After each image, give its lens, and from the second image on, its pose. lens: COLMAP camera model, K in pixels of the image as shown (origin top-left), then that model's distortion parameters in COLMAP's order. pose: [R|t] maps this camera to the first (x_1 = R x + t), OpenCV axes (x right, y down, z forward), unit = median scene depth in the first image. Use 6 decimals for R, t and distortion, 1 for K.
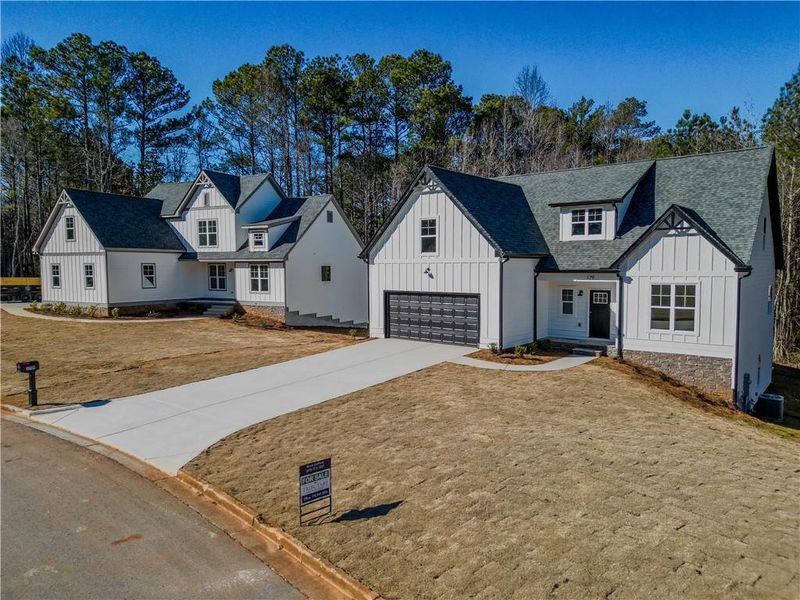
lens RADIAL K [[561.1, 0, 398.0], [0, 561.1, 303.7], [0, 0, 1]] dist [0.073862, -0.067168]
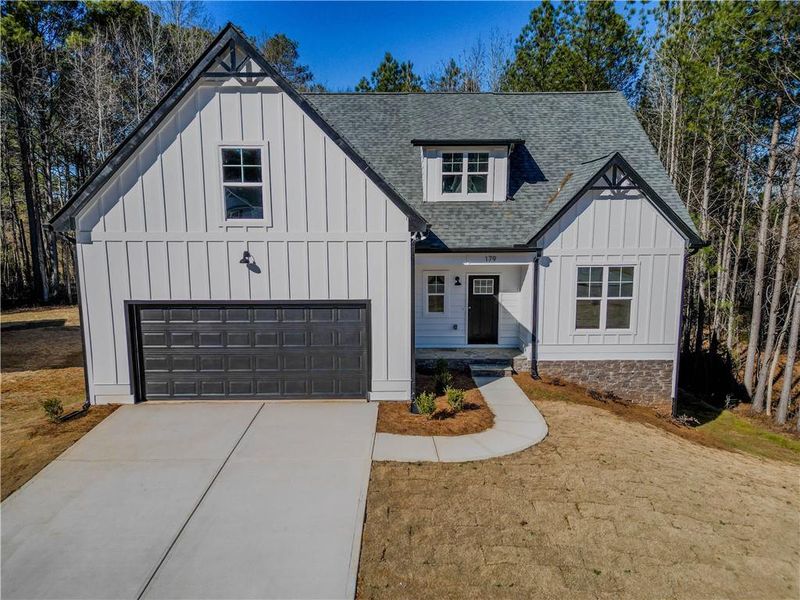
lens RADIAL K [[561.1, 0, 398.7], [0, 561.1, 303.4], [0, 0, 1]] dist [0.073862, -0.067168]
pose [[0.773910, -0.095160, 0.626105, -0.154224], [0.044579, 0.994380, 0.096031, -0.060522], [-0.631725, -0.046408, 0.773802, 0.541156]]
